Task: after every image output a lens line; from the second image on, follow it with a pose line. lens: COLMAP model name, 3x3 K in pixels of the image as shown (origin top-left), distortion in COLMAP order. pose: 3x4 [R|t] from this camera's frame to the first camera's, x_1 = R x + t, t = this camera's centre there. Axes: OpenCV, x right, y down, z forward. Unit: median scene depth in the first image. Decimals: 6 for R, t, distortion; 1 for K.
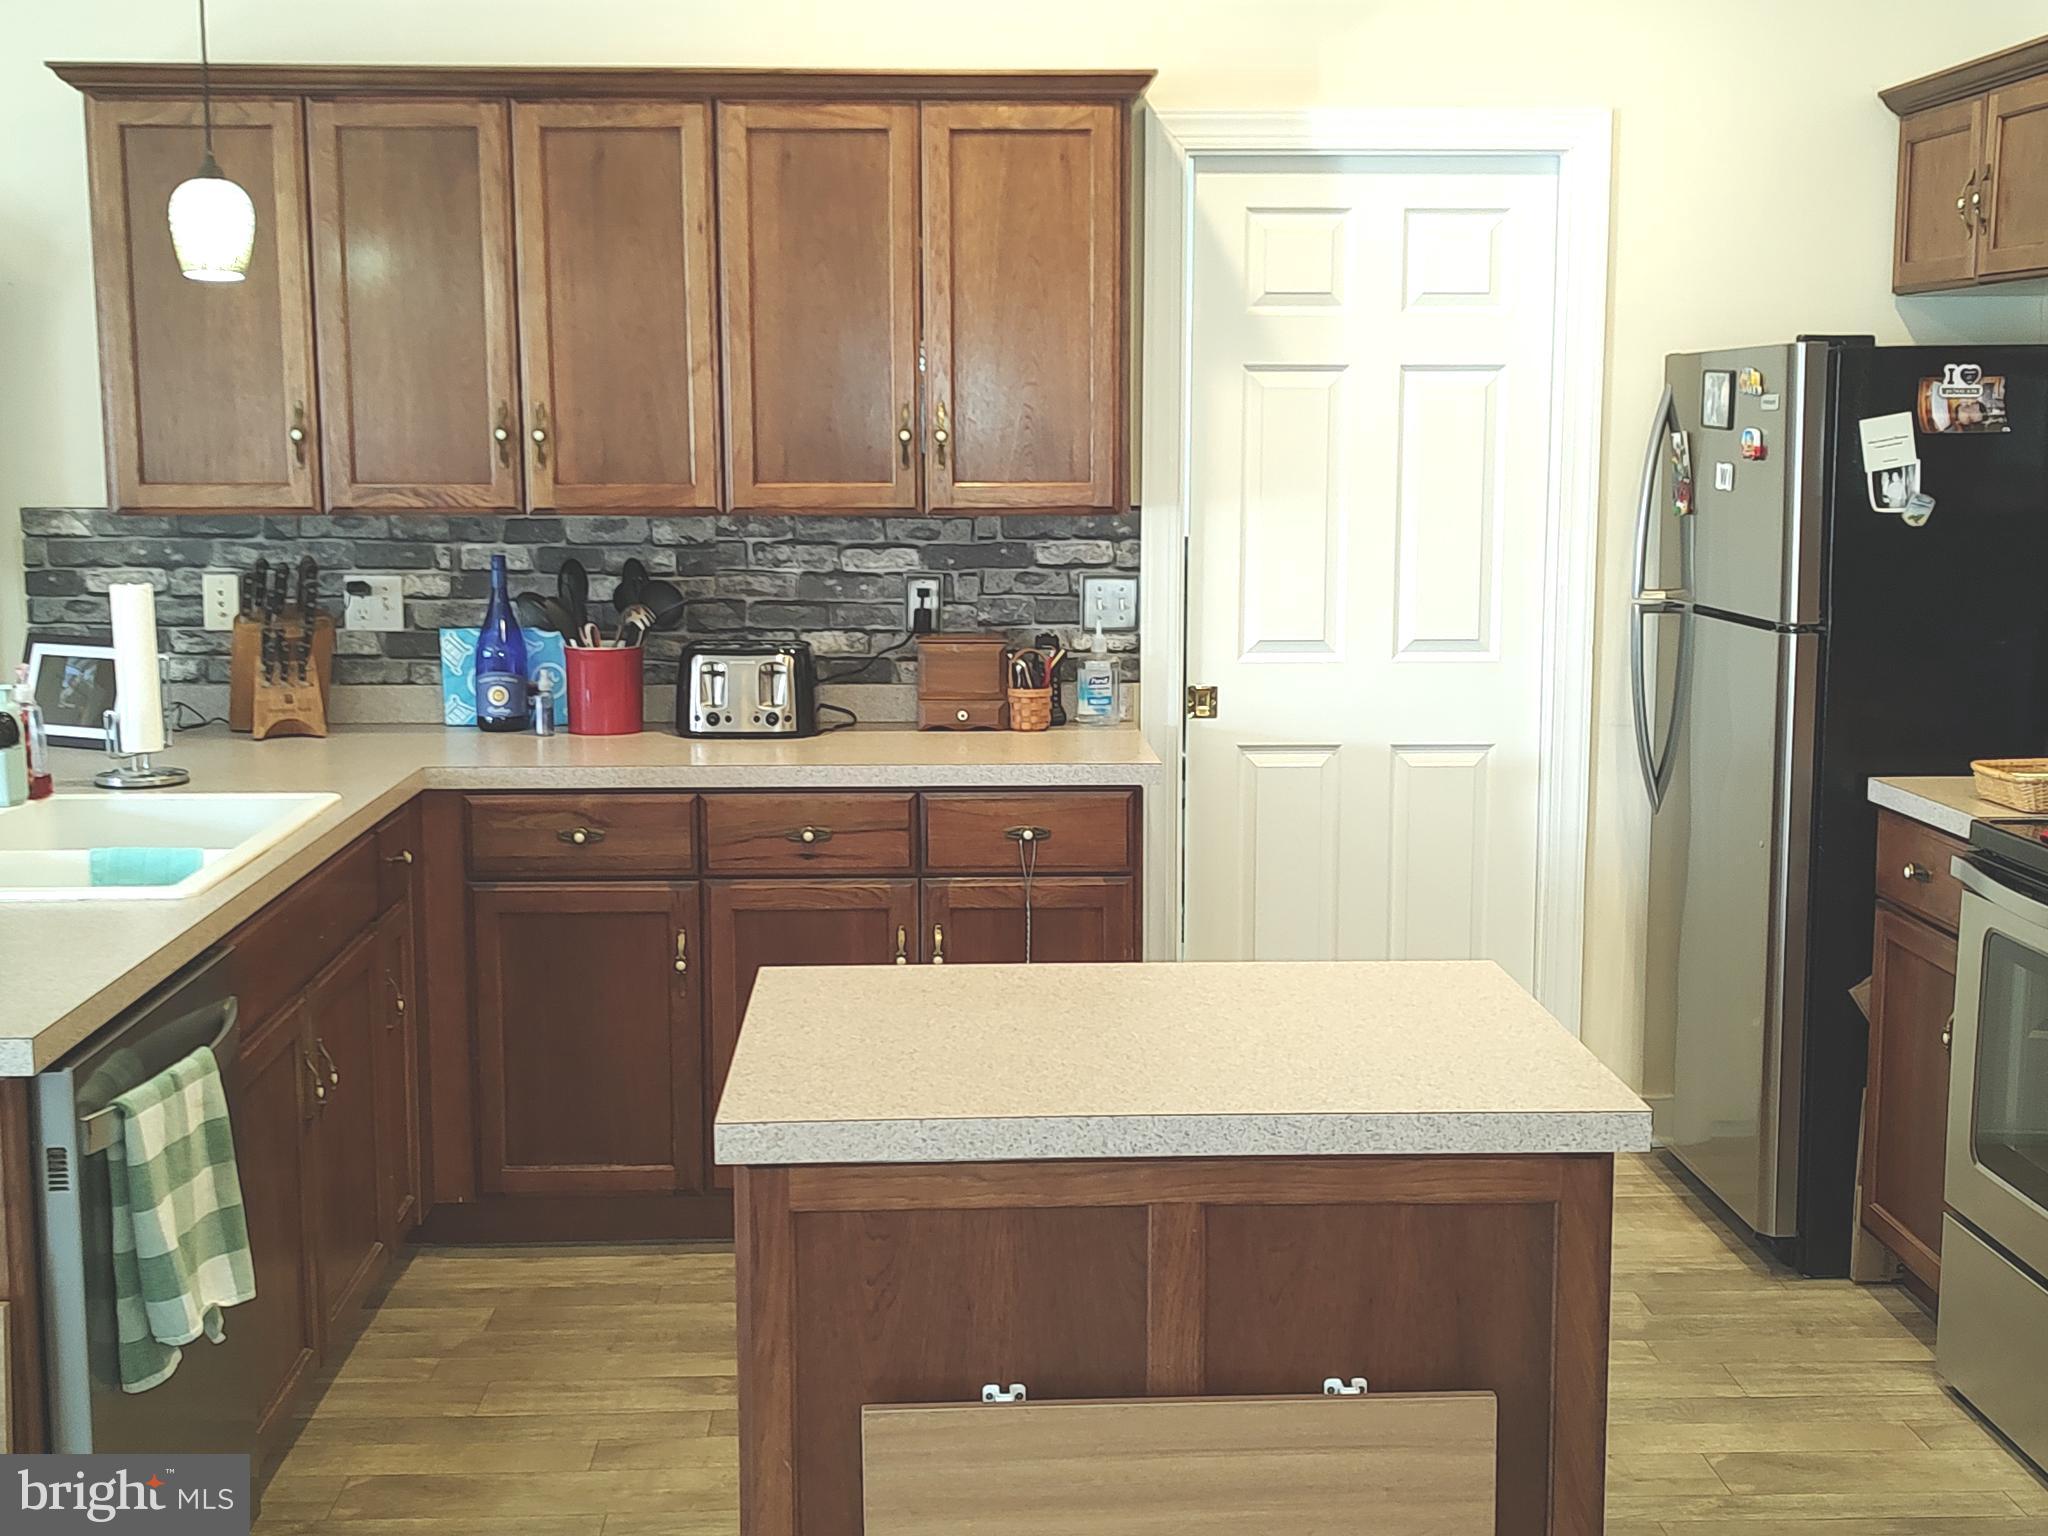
lens RADIAL K [[2403.7, 0, 1021.5], [0, 2403.7, 767.9], [0, 0, 1]] dist [0.021578, 0.000000]
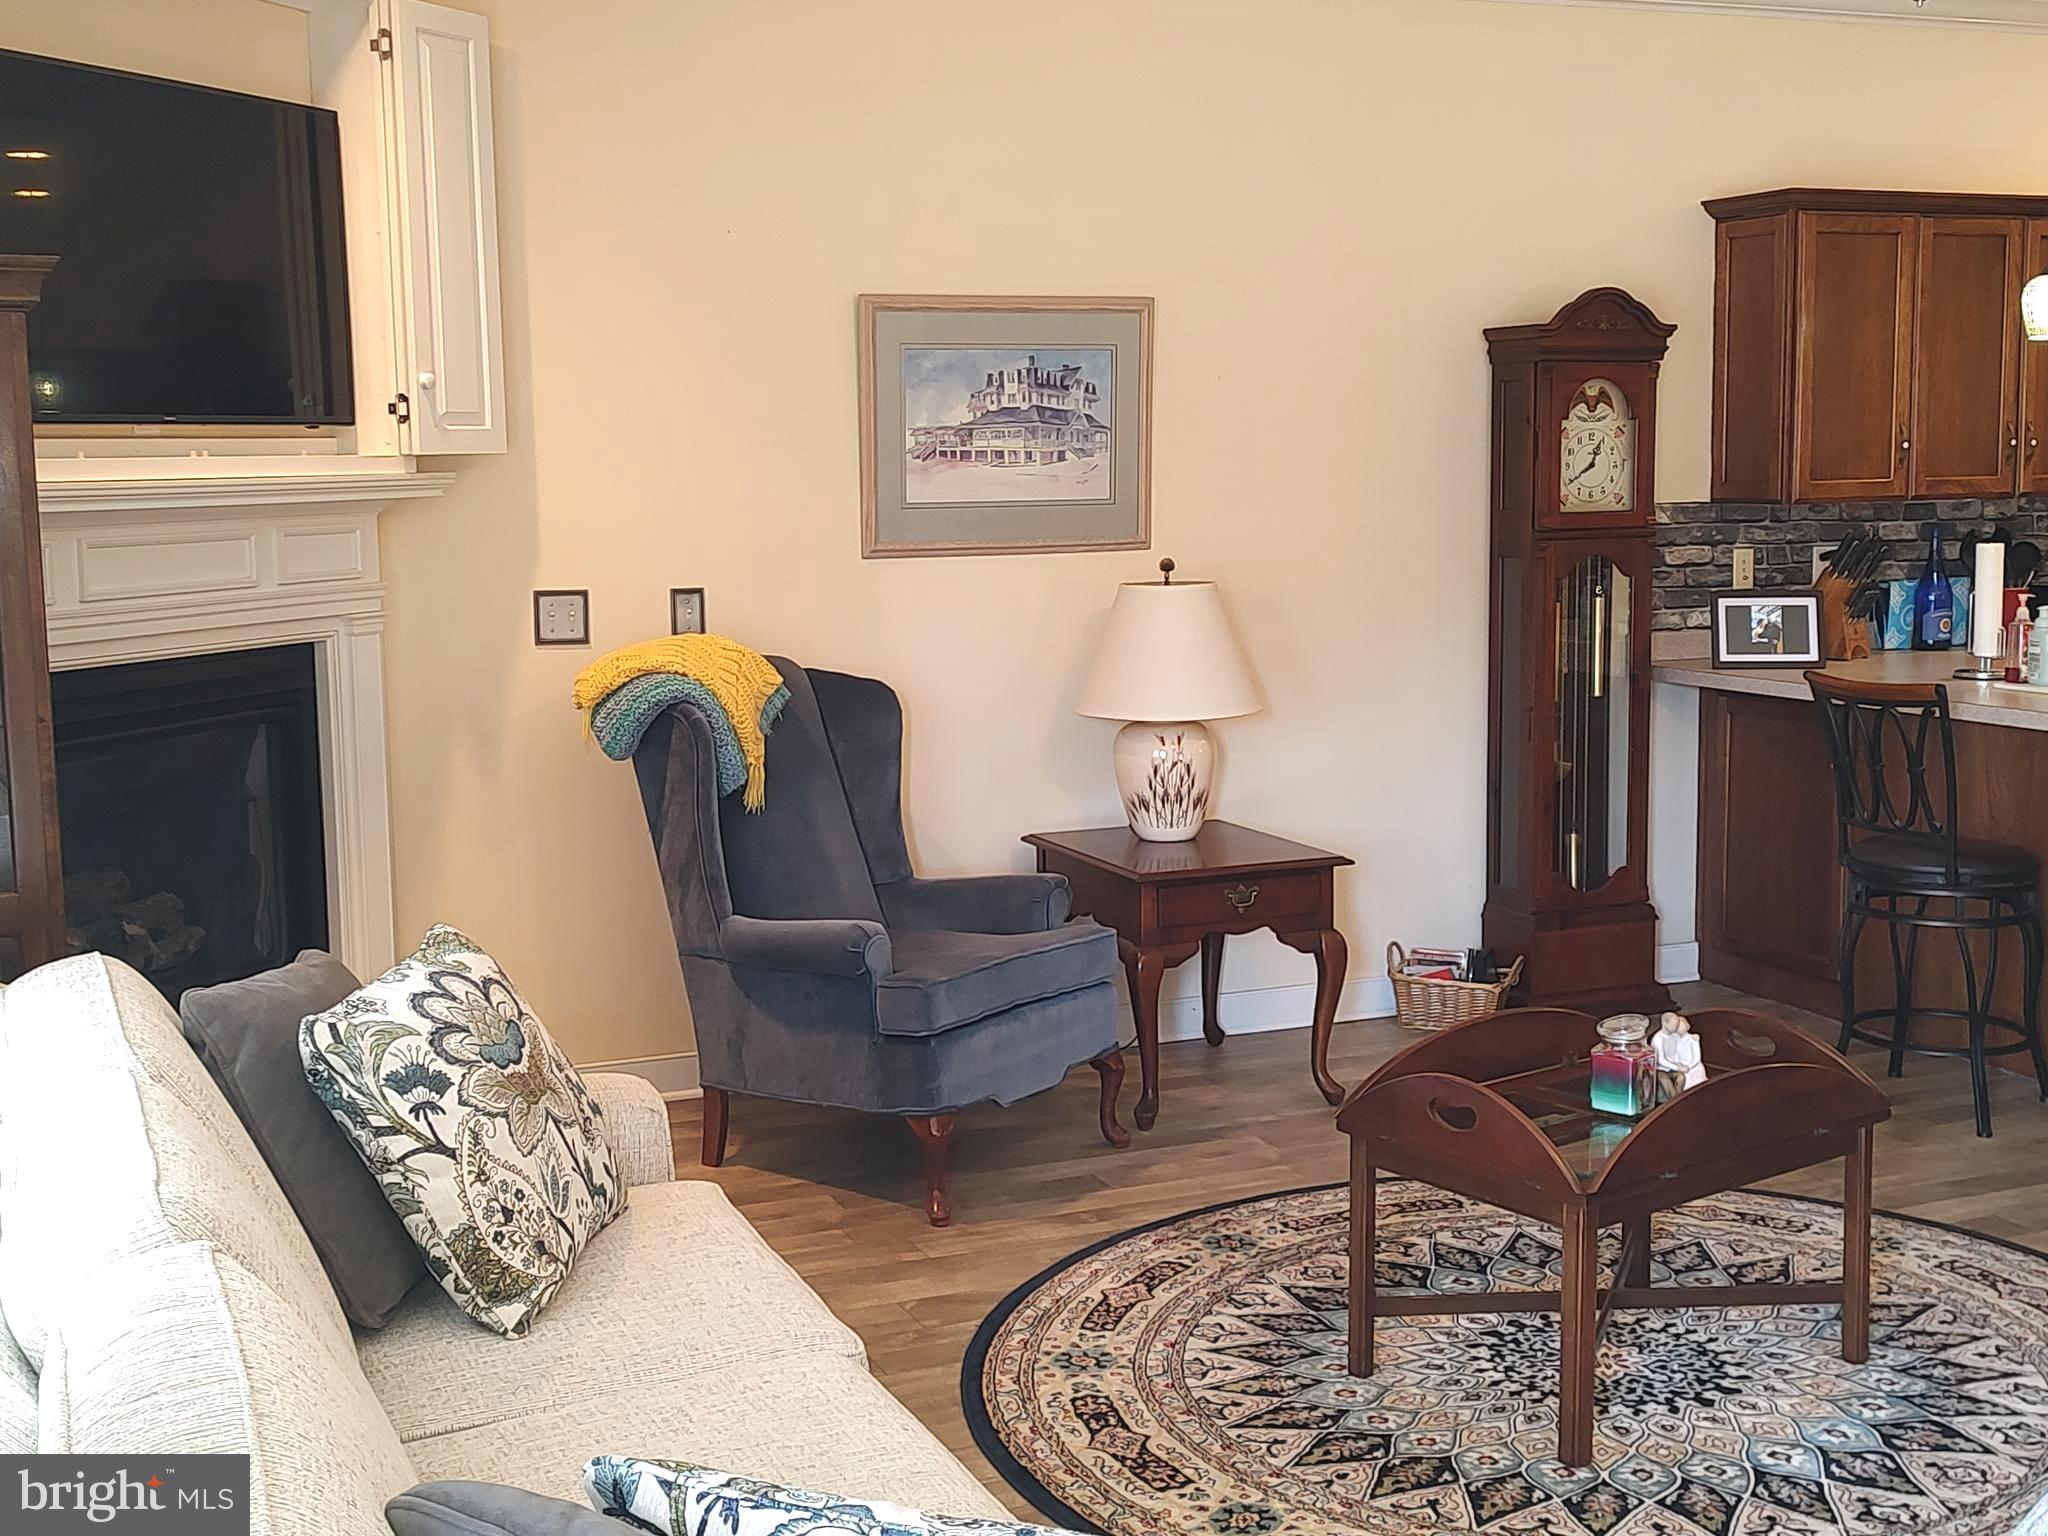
lens RADIAL K [[2403.7, 0, 1024.8], [0, 2403.7, 765.6], [0, 0, 1]] dist [0.021578, 0.000000]
pose [[0.921756, -0.064319, 0.382399, -1.253458], [0.074859, 0.997113, -0.012732, 0.030776], [-0.380476, 0.040362, 0.923910, -0.118522]]
